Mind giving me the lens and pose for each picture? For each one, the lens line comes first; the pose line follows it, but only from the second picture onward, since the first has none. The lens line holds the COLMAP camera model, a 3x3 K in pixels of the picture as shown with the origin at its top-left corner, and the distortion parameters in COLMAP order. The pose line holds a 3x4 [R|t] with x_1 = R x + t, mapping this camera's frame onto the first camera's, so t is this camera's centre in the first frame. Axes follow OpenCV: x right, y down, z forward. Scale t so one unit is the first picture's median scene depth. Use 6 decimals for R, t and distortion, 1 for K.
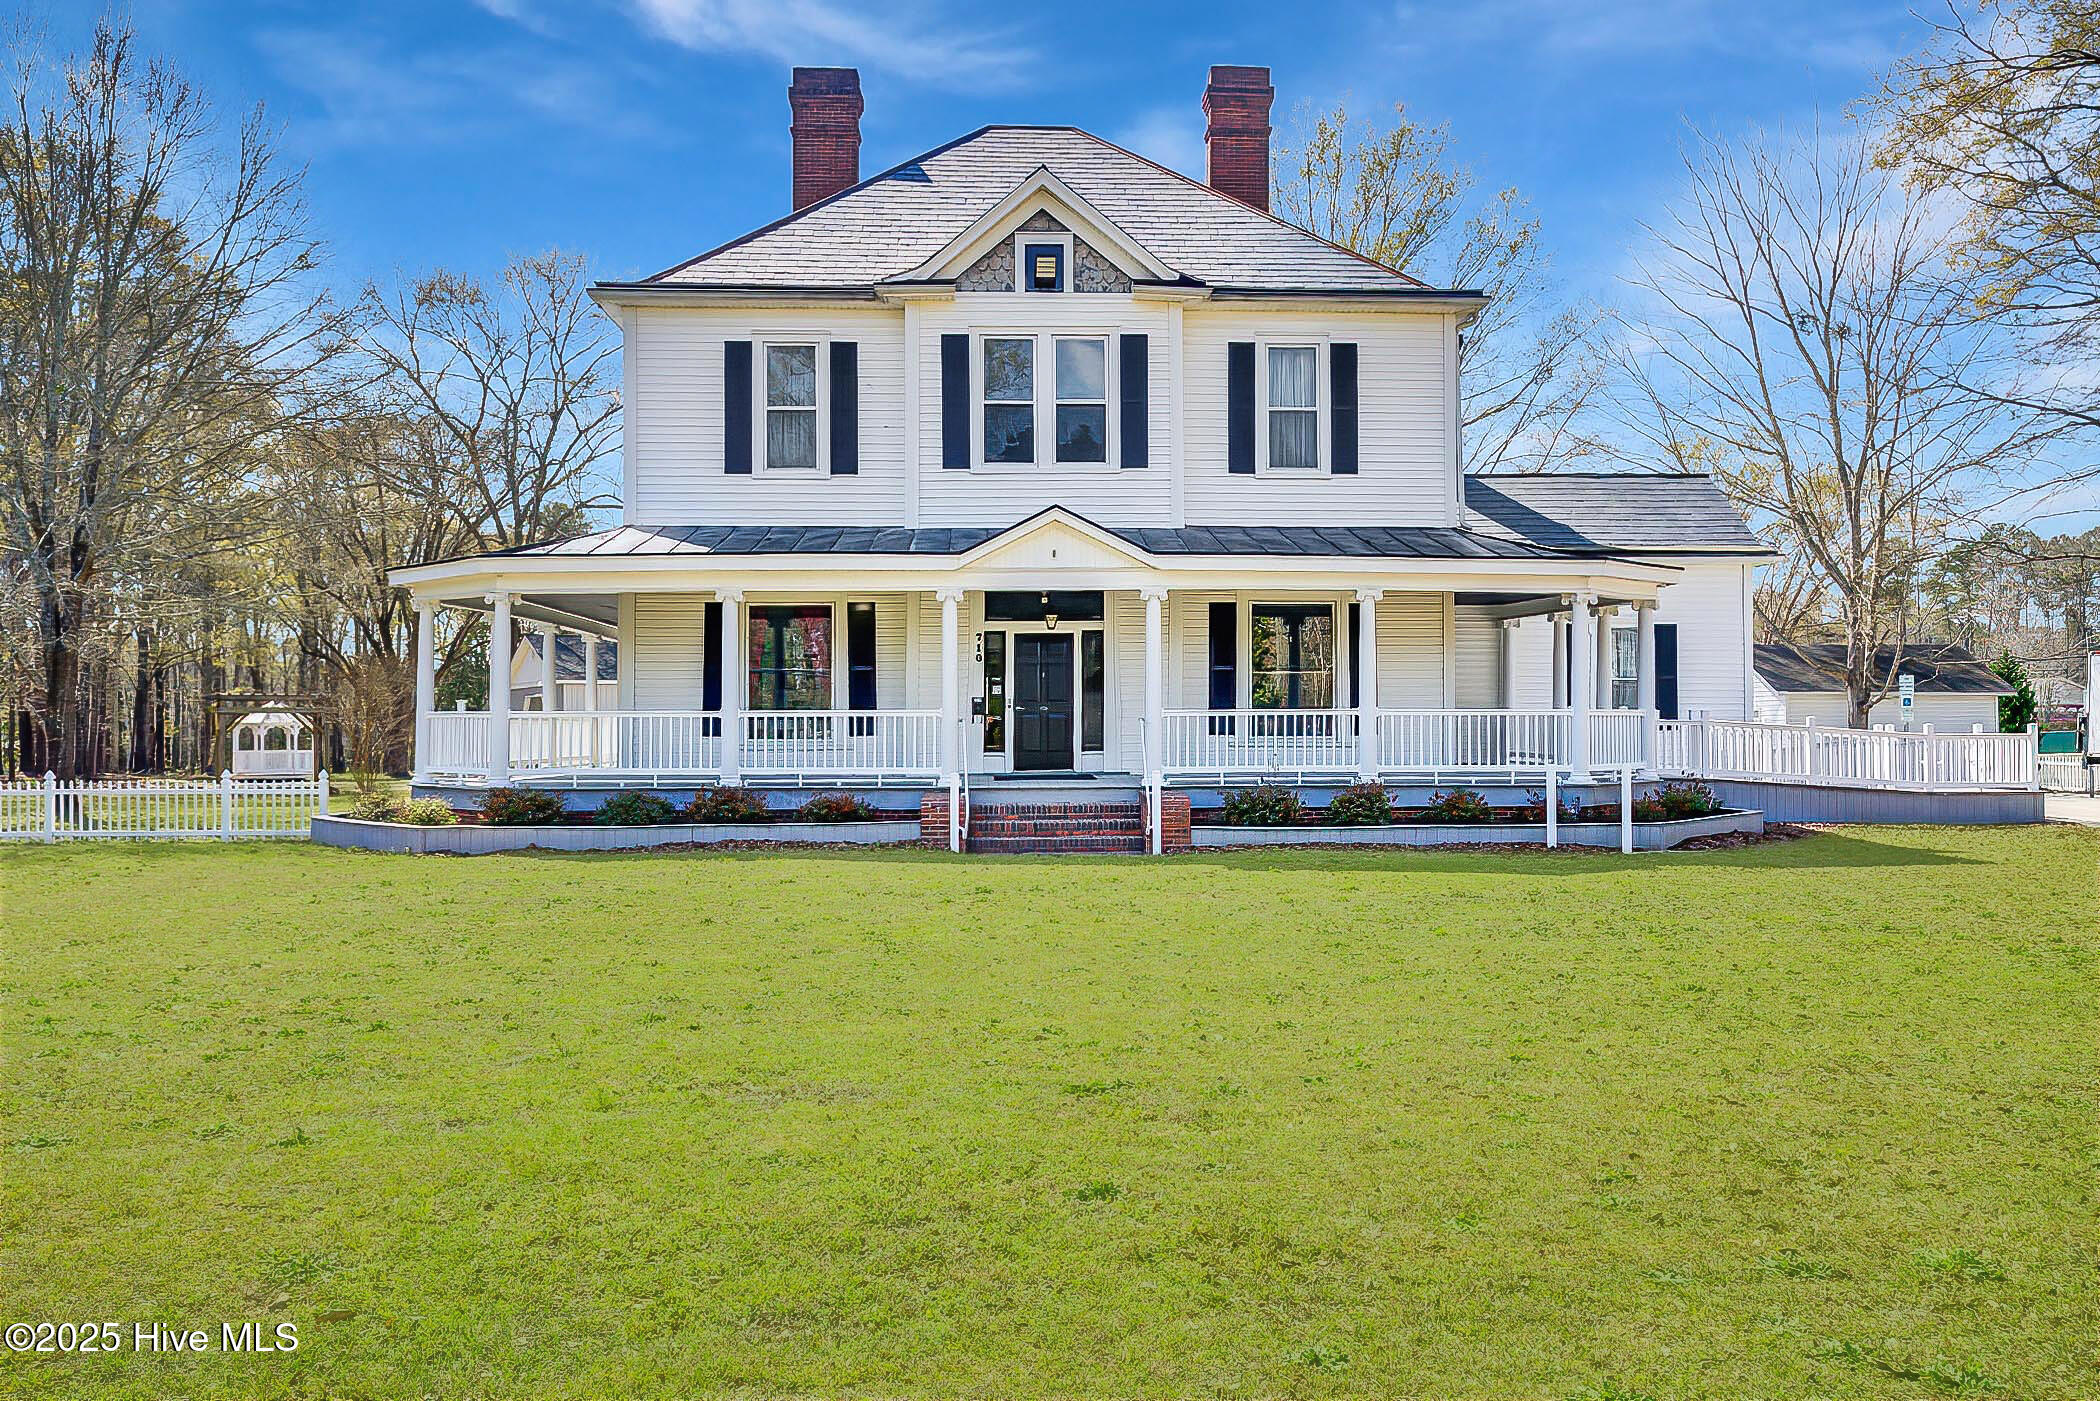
lens RADIAL K [[1666.3, 0, 1050.8], [0, 1666.3, 669.0], [0, 0, 1]] dist [-0.001179, -0.000850]
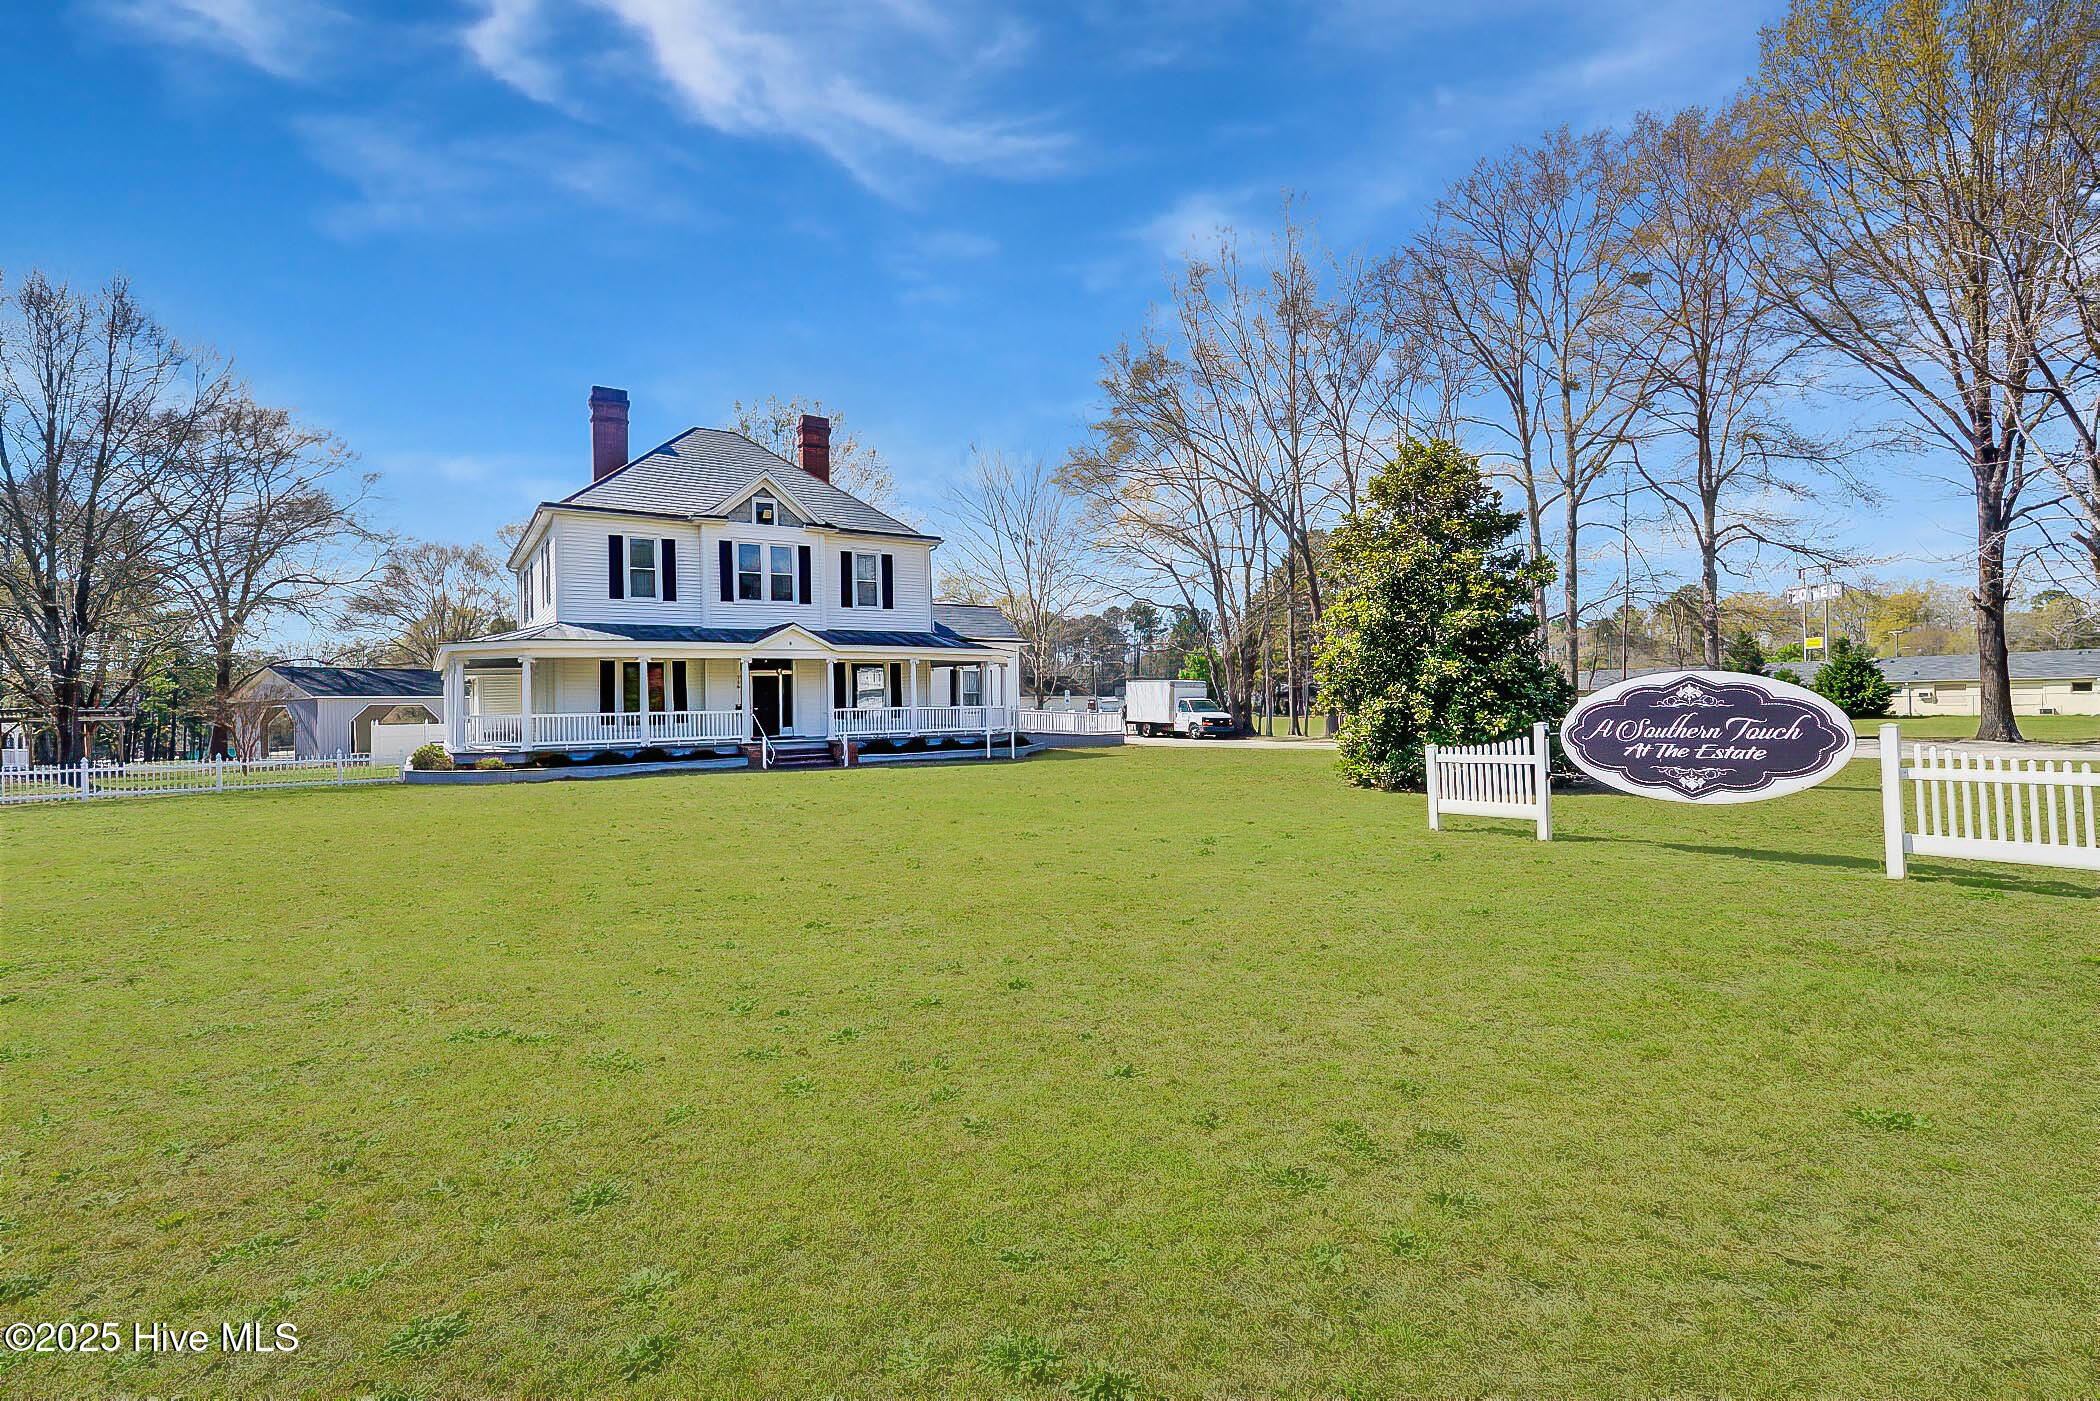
lens RADIAL K [[1012.3, 0, 1051.1], [0, 1012.3, 704.5], [0, 0, 1]] dist [-0.002267, -0.000215]
pose [[0.852808, -0.013856, 0.522040, -0.393571], [-0.000272, 0.999636, 0.026976, -0.018898], [-0.522224, -0.023147, 0.852494, -0.380753]]
